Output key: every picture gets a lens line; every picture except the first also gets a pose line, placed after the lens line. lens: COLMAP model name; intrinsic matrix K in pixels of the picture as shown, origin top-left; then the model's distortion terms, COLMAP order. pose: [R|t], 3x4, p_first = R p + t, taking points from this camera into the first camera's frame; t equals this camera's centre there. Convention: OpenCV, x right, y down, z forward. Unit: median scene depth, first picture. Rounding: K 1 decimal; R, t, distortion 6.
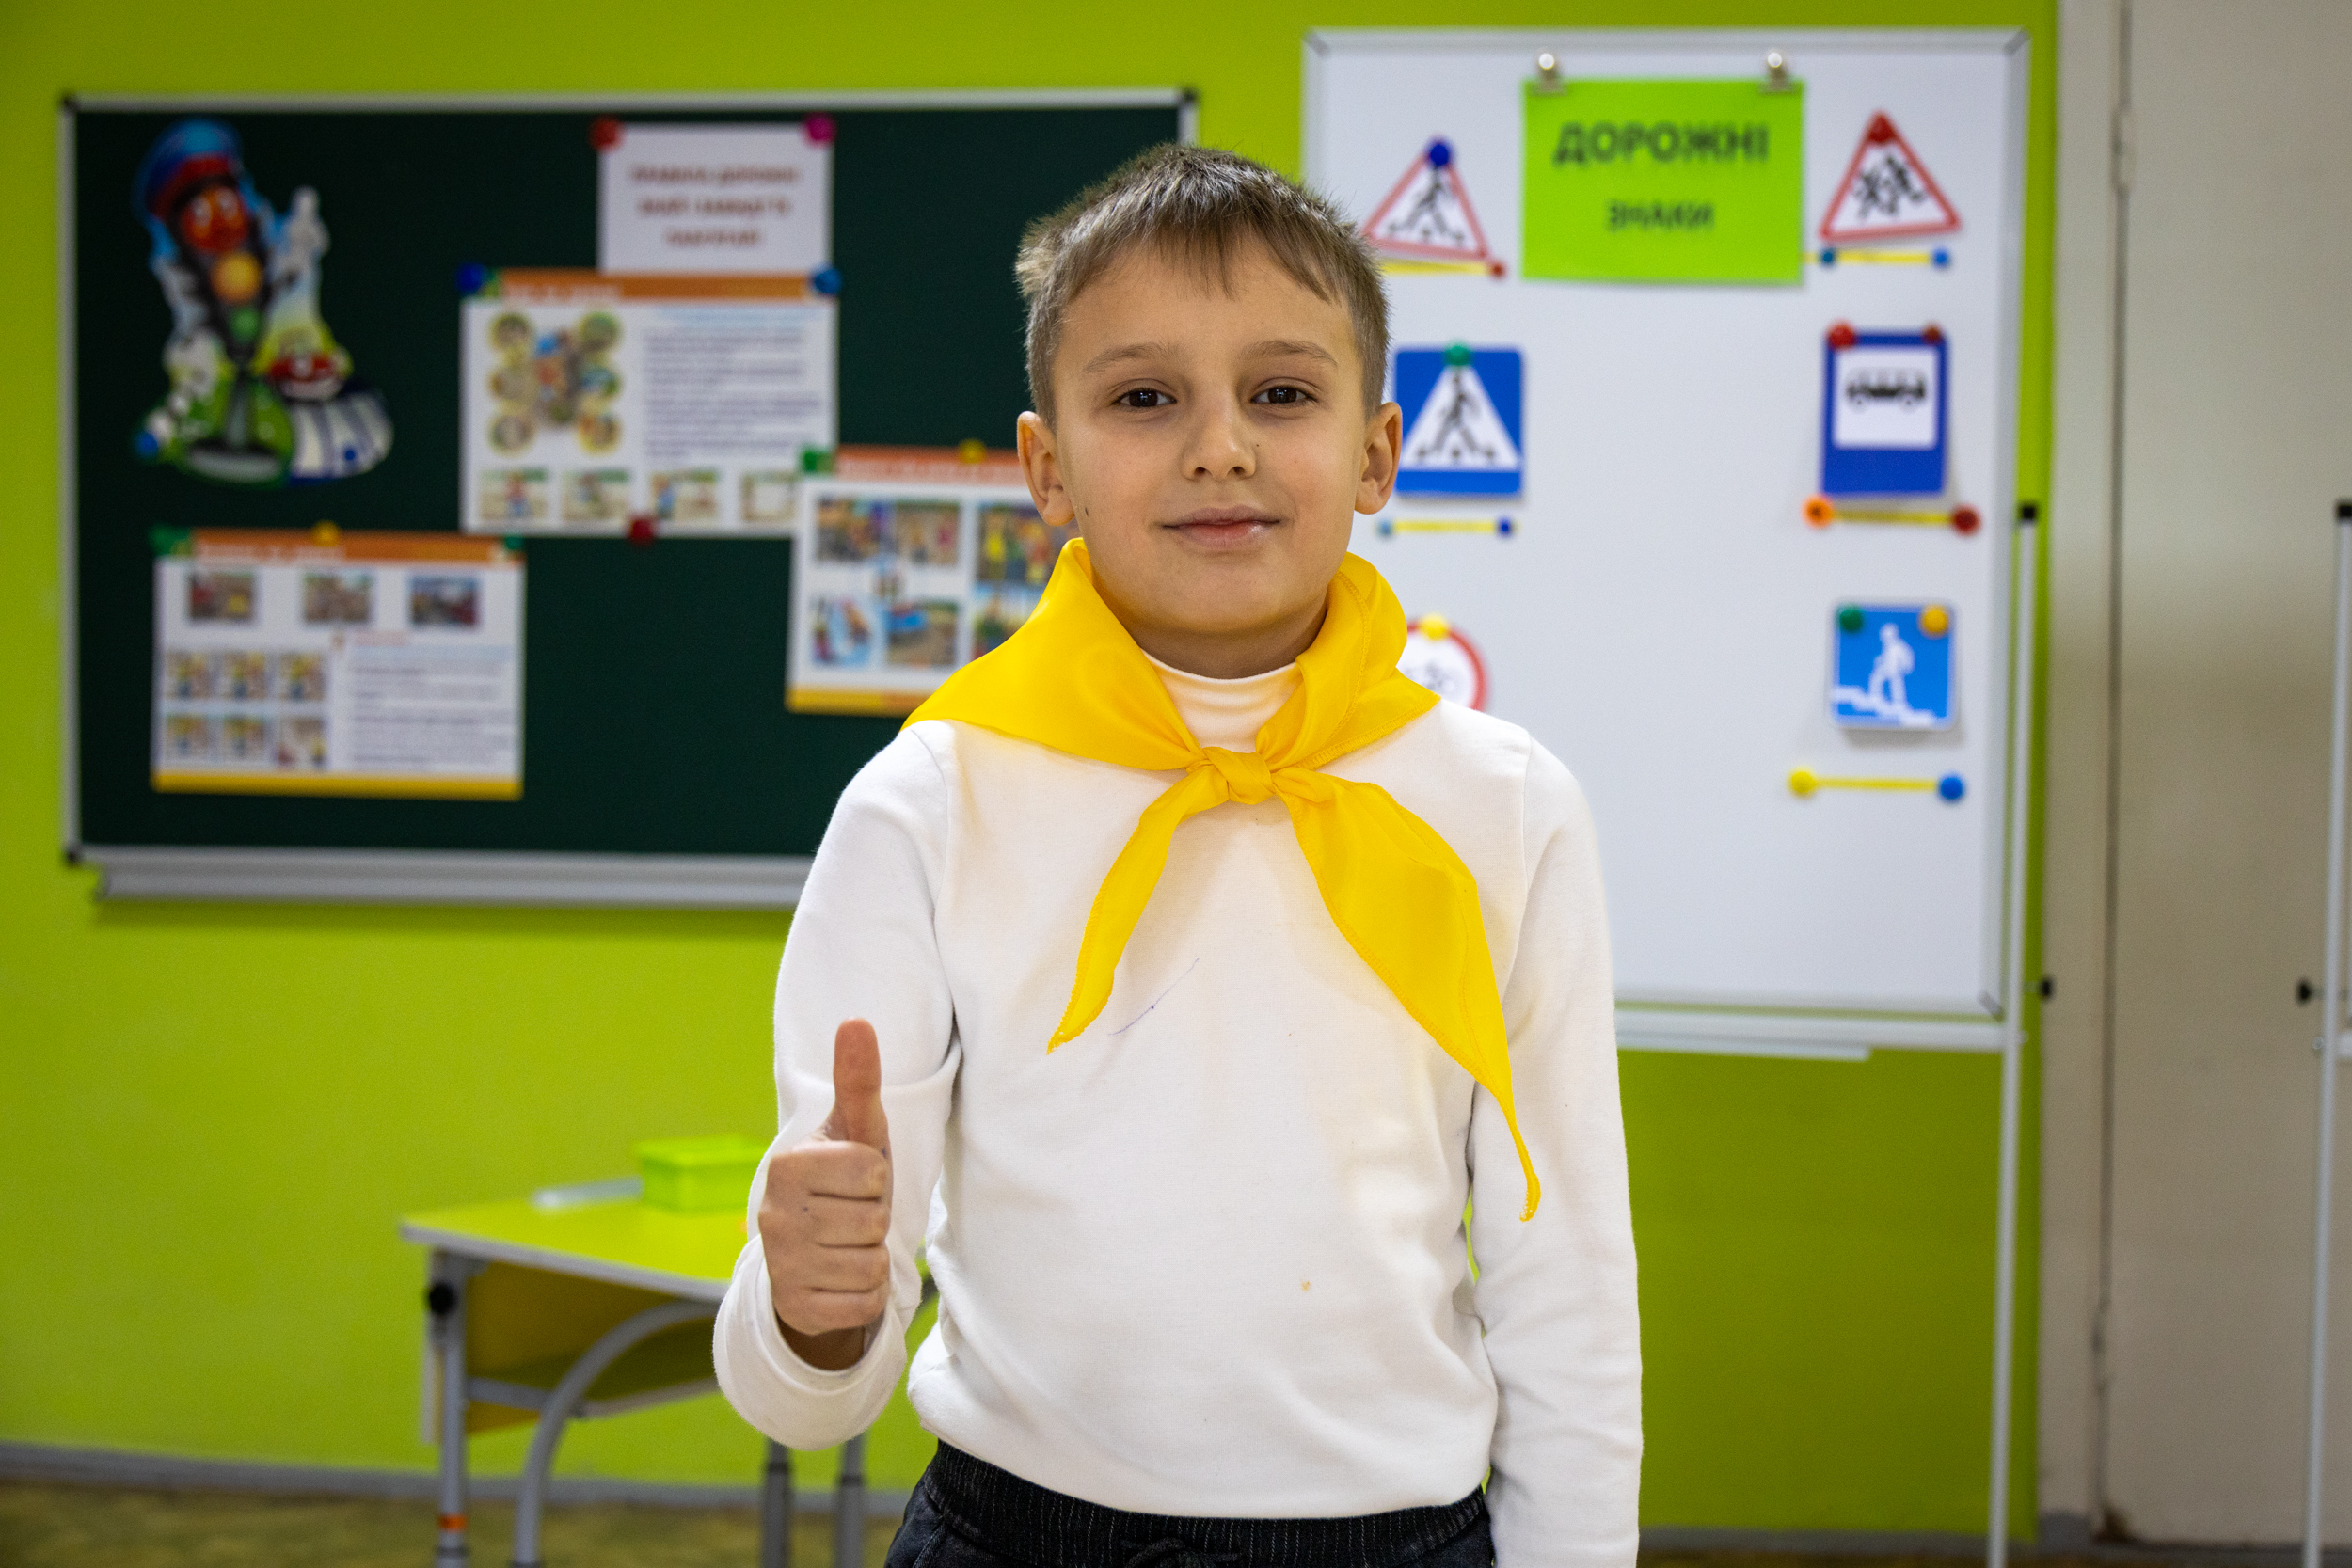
lens RADIAL K [[4074.4, 0, 1176.0], [0, 4074.4, 784.0], [0, 0, 1]] dist [-0.043657, -0.020033]
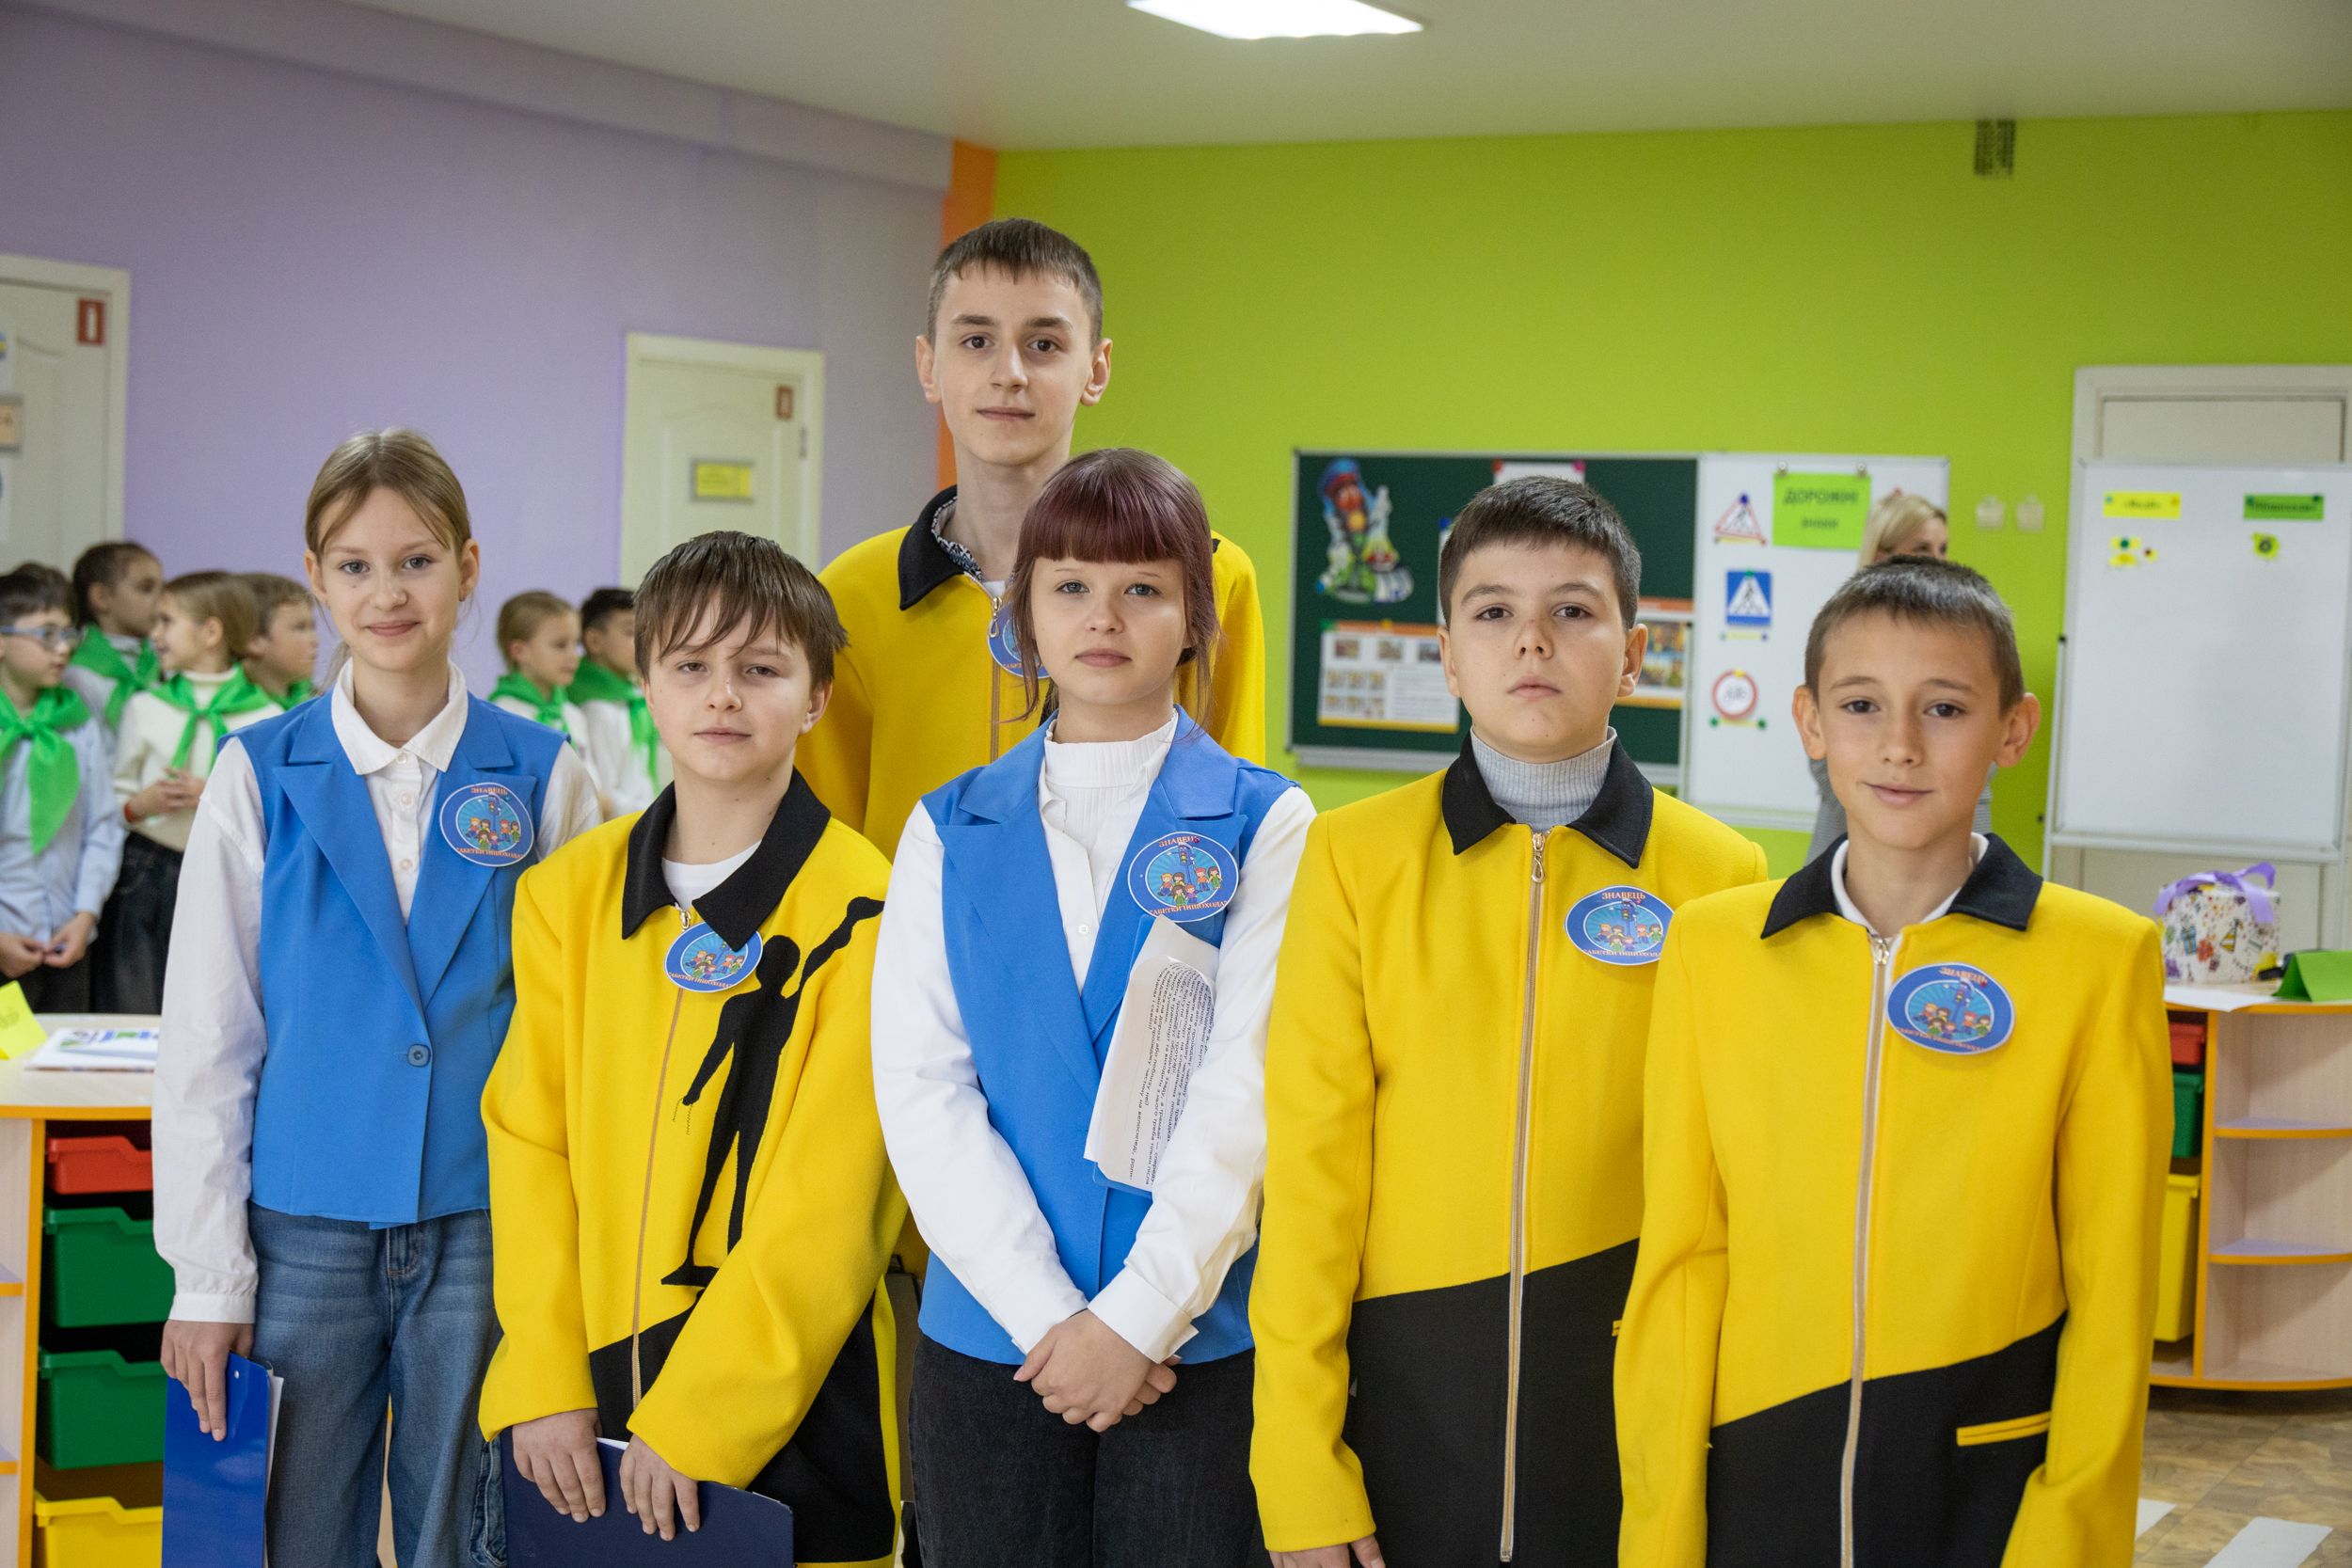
lens RADIAL K [[3533.9, 0, 1176.0], [0, 3533.9, 784.0], [0, 0, 1]] dist [0.003133, -0.002427]
pose [[0.930862, 0.038094, -0.363381, 0.466427], [-0.038223, 0.999246, 0.006840, 0.027070], [0.363367, 0.007523, 0.931616, -1.078699]]
